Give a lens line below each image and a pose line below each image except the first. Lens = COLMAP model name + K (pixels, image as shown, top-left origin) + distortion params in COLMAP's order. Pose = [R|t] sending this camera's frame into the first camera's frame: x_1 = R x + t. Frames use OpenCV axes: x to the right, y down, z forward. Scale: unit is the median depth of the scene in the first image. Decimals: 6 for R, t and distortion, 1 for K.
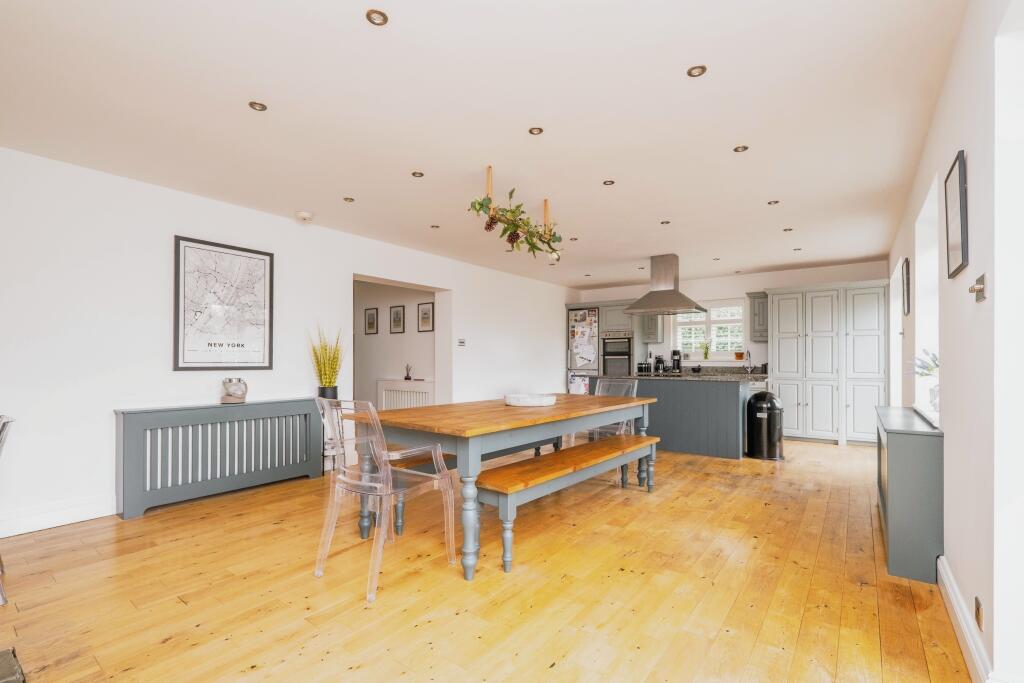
lens RADIAL K [[454.4, 0, 512.2], [0, 454.4, 351.5], [0, 0, 1]] dist [-0.003247, -0.000399]
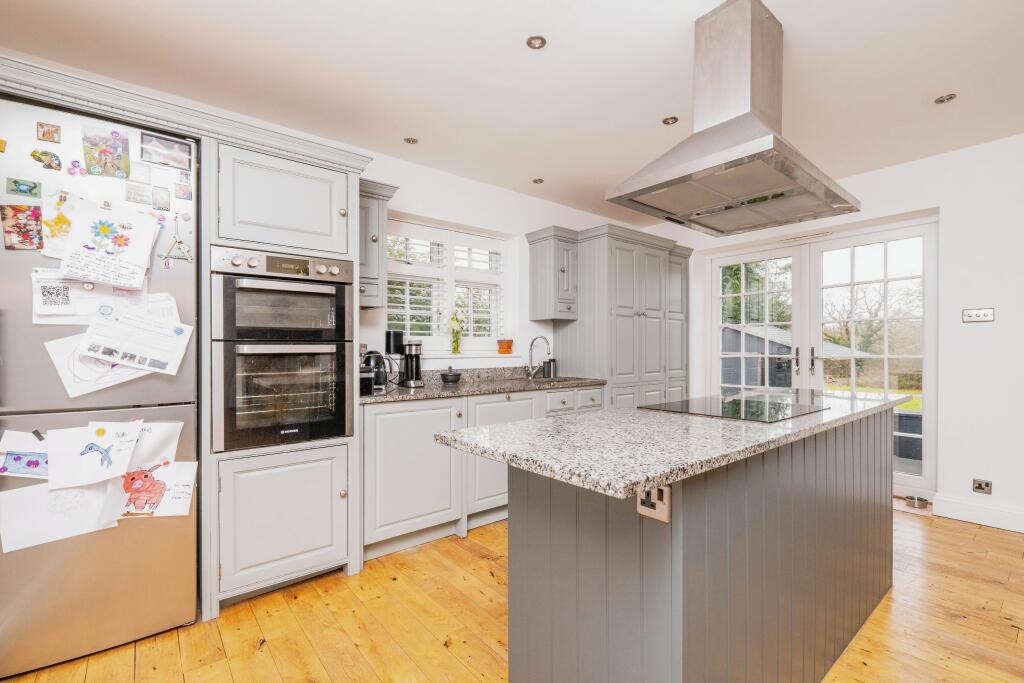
lens RADIAL K [[454.4, 0, 508.5], [0, 454.4, 346.6], [0, 0, 1]] dist [-0.003247, -0.000399]
pose [[0.218720, 0.007164, 0.975761, -0.004853], [-0.010717, 0.999930, -0.004939, 0.011838], [-0.975729, -0.009377, 0.218782, 0.848845]]
